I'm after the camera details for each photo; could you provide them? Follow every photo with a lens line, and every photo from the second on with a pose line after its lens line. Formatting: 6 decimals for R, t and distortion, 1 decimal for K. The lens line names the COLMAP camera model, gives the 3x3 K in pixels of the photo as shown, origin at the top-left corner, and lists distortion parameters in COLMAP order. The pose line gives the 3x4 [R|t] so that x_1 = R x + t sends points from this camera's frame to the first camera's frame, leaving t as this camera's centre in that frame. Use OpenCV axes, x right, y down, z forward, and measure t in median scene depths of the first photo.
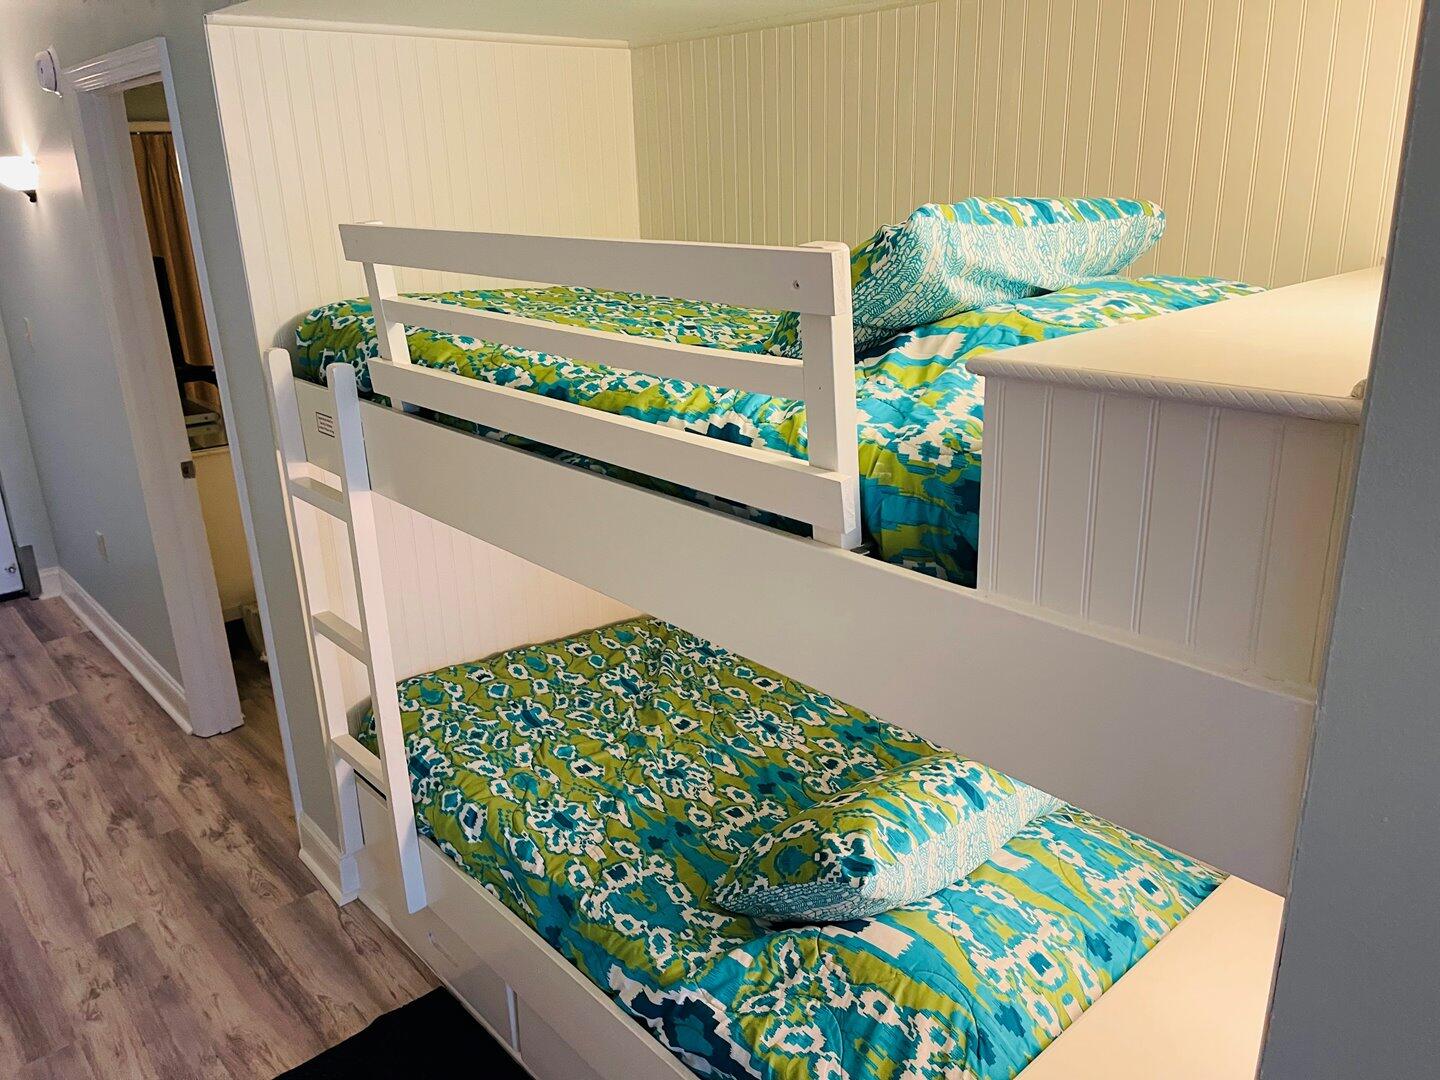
lens RADIAL K [[1085.7, 0, 720.0], [0, 1085.7, 540.0], [0, 0, 1]] dist [0.089233, -0.136349]
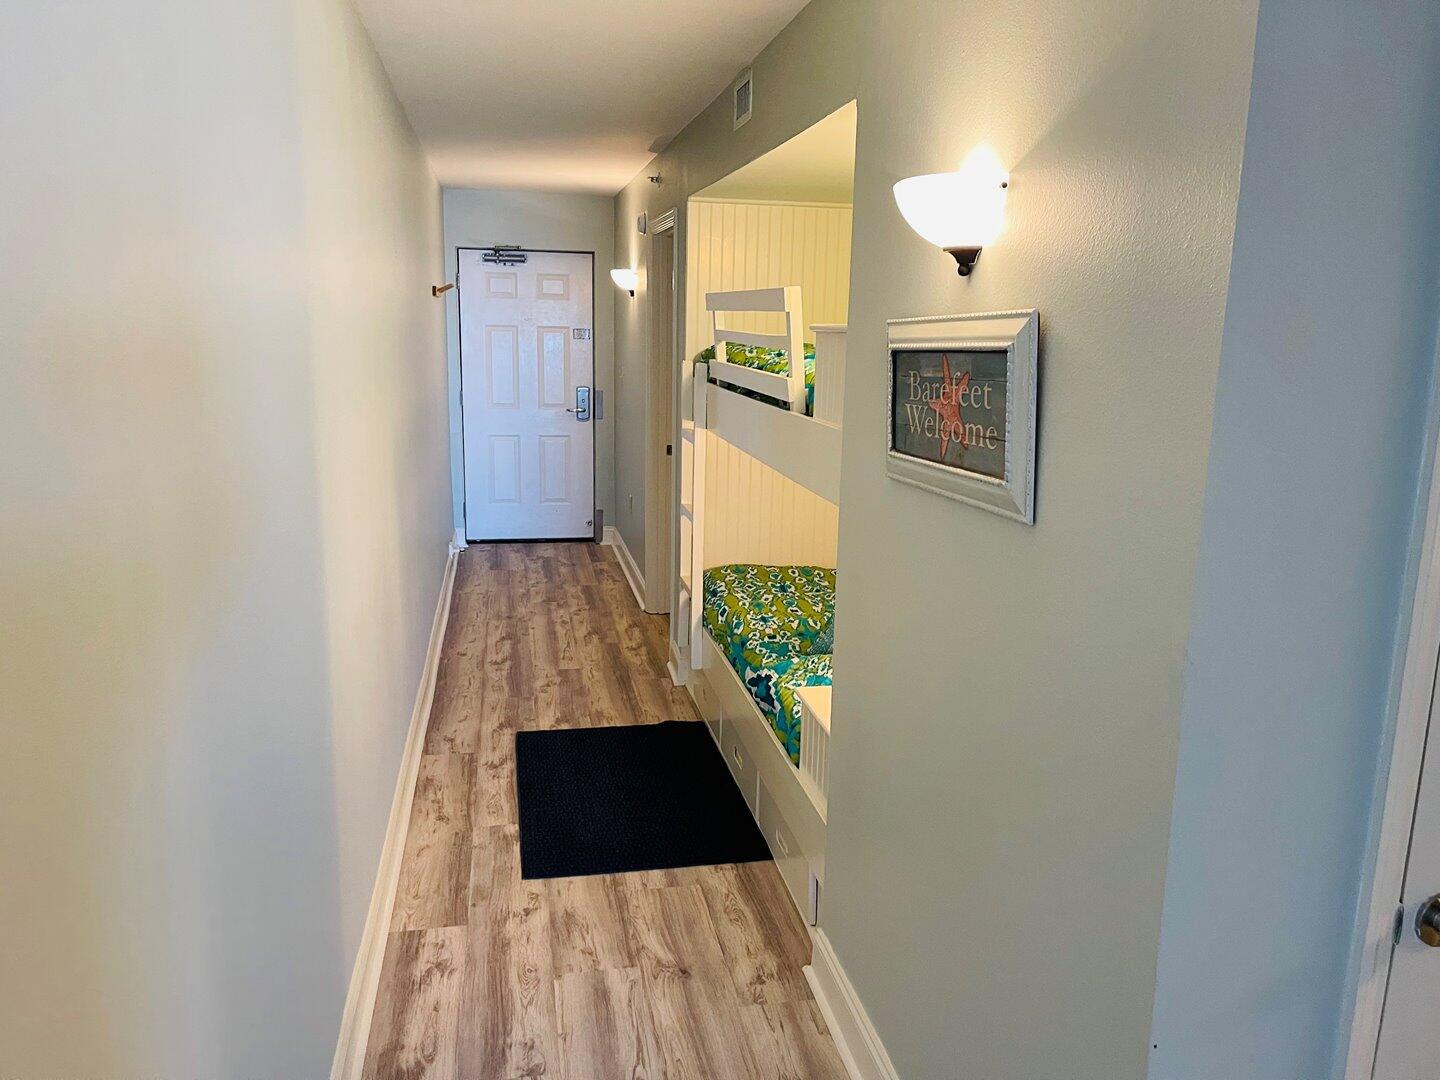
lens RADIAL K [[1085.7, 0, 720.0], [0, 1085.7, 540.0], [0, 0, 1]] dist [0.089233, -0.136349]
pose [[0.858404, 0.148763, -0.490929, 0.525695], [-0.211484, 0.974540, -0.074478, 0.219473], [0.467351, 0.167756, 0.868010, -0.499949]]
